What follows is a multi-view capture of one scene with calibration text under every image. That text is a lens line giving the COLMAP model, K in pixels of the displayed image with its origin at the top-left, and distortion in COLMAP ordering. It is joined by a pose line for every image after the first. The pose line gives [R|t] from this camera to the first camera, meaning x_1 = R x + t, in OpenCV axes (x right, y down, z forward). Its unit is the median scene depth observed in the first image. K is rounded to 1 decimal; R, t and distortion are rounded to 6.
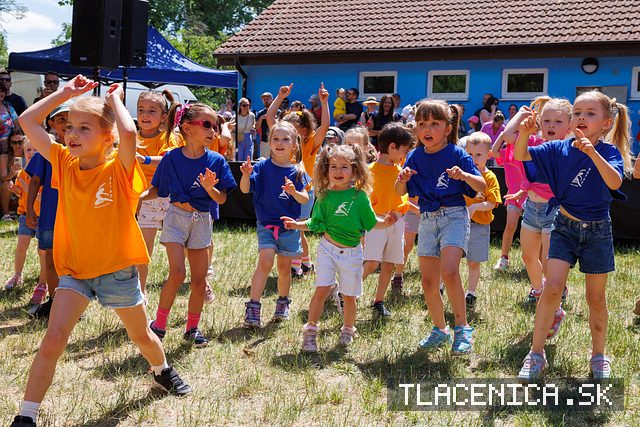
lens RADIAL K [[859.4, 0, 316.6], [0, 859.4, 212.1], [0, 0, 1]] dist [0.027970, -0.138276]
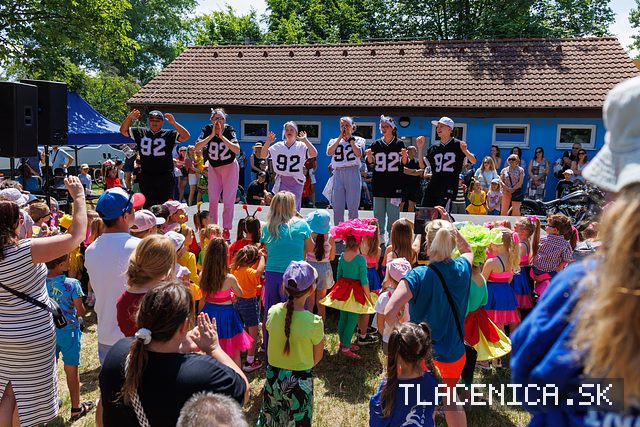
lens RADIAL K [[499.1, 0, 317.8], [0, 499.1, 210.6], [0, 0, 1]] dist [0.033978, -0.009967]
pose [[0.969888, -0.035228, 0.240992, -0.031680], [0.017232, 0.996930, 0.076379, -0.082608], [-0.242943, -0.069927, 0.967517, 0.194384]]
